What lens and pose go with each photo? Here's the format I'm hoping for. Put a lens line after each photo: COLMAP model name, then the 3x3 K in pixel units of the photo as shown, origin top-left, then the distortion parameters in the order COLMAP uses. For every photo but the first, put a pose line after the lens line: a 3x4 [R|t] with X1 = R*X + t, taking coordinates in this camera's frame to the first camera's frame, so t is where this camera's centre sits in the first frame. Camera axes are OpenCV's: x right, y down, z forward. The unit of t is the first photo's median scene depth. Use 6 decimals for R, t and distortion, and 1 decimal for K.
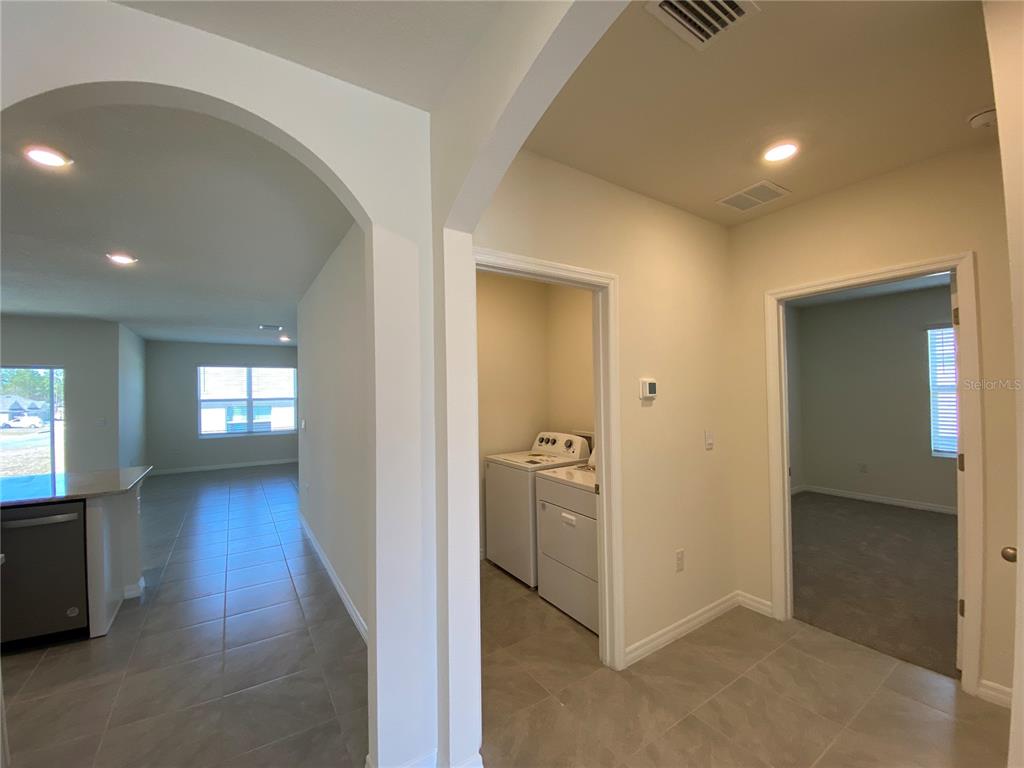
lens RADIAL K [[418.7, 0, 515.8], [0, 418.7, 387.3], [0, 0, 1]] dist [-0.002811, -0.000204]
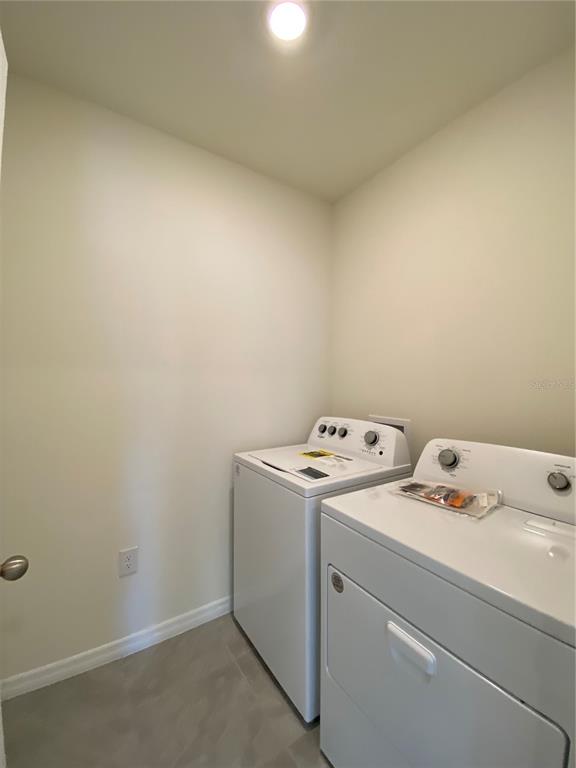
lens RADIAL K [[314.0, 0, 287.1], [0, 314.0, 383.6], [0, 0, 1]] dist [-0.002811, -0.000204]
pose [[0.999791, 0.017782, -0.010103, 0.009023], [-0.017653, 0.999764, 0.012663, 0.053650], [0.010326, -0.012482, 0.999869, 0.551982]]
